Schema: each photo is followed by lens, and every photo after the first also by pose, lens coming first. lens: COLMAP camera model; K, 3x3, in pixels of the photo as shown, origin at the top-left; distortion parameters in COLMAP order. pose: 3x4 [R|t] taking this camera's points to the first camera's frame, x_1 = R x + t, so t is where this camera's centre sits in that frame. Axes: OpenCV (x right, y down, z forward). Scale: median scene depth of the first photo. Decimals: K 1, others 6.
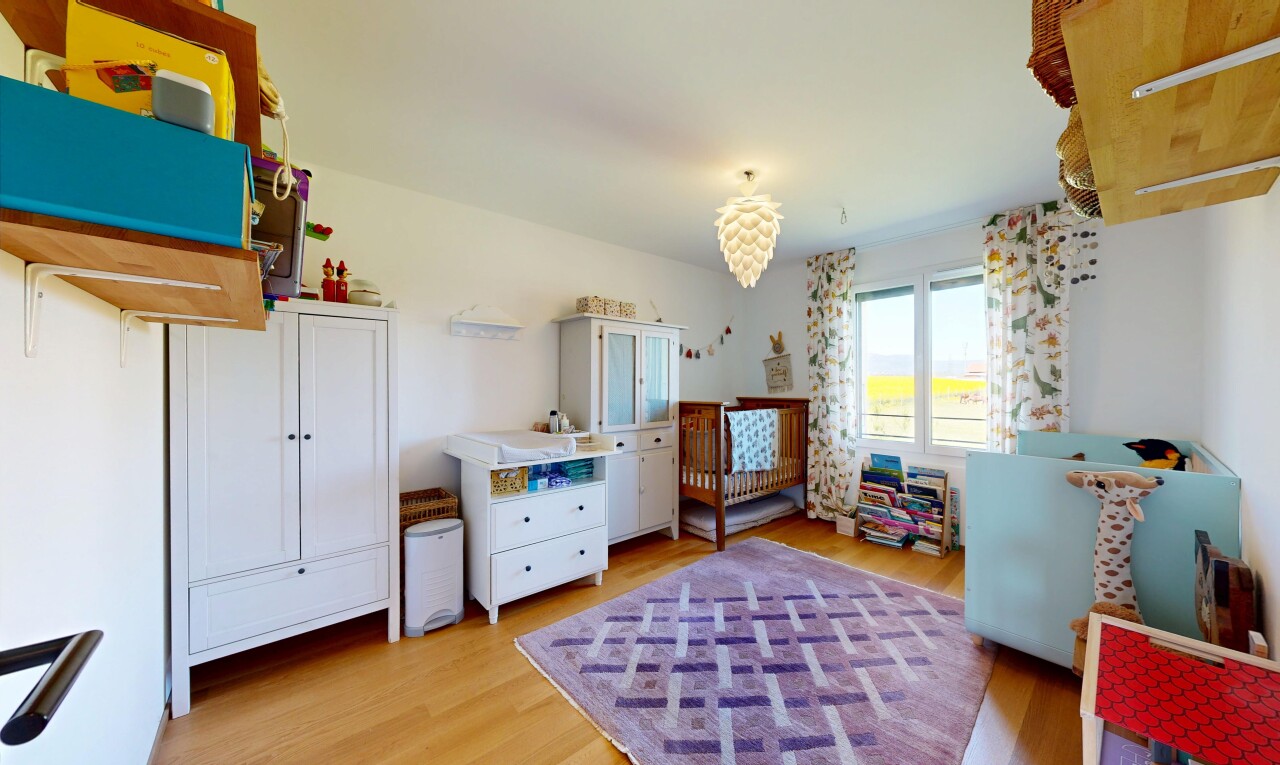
lens RADIAL K [[430.1, 0, 640.8], [0, 430.1, 385.5], [0, 0, 1]] dist [-0.001289, 0.000000]
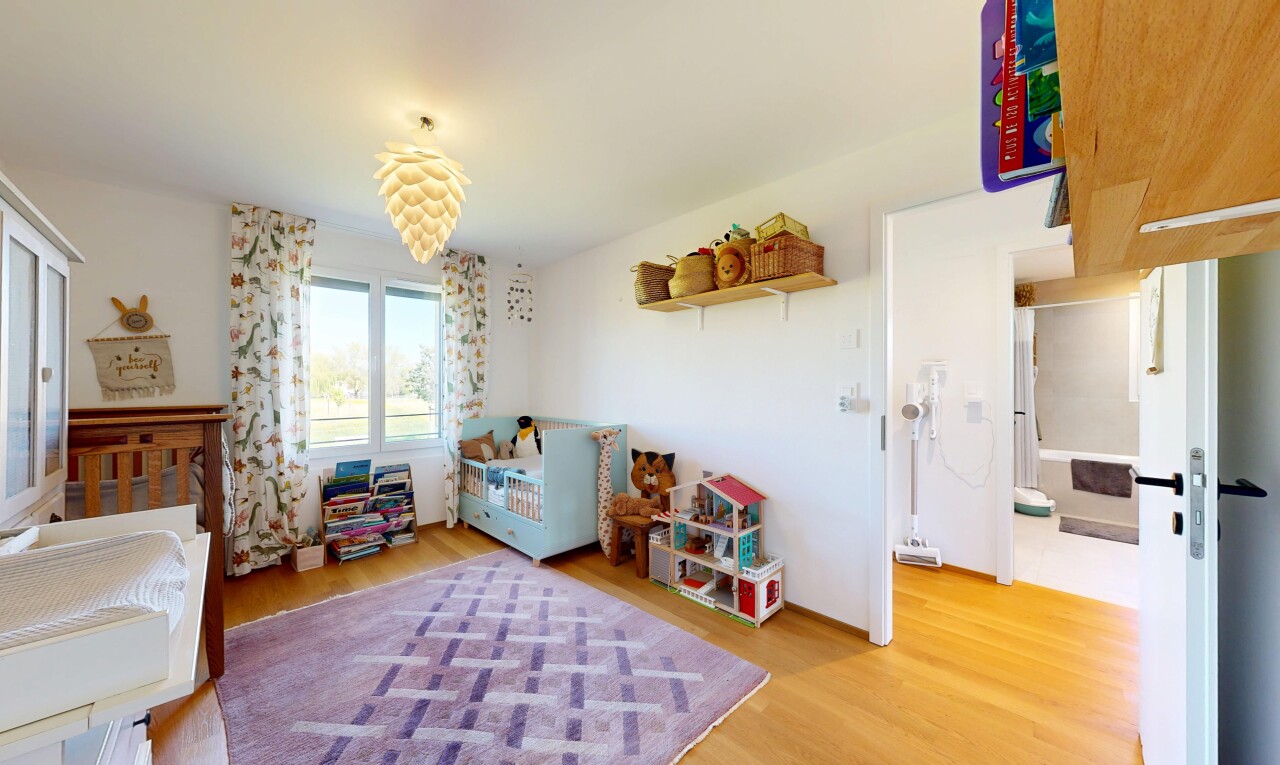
lens RADIAL K [[430.1, 0, 640.8], [0, 430.1, 385.5], [0, 0, 1]] dist [-0.001289, 0.000000]
pose [[-0.066308, -0.001255, 0.997798, -0.441096], [0.001581, 0.999998, 0.001363, -0.000809], [-0.997798, 0.001668, -0.066306, 0.500630]]
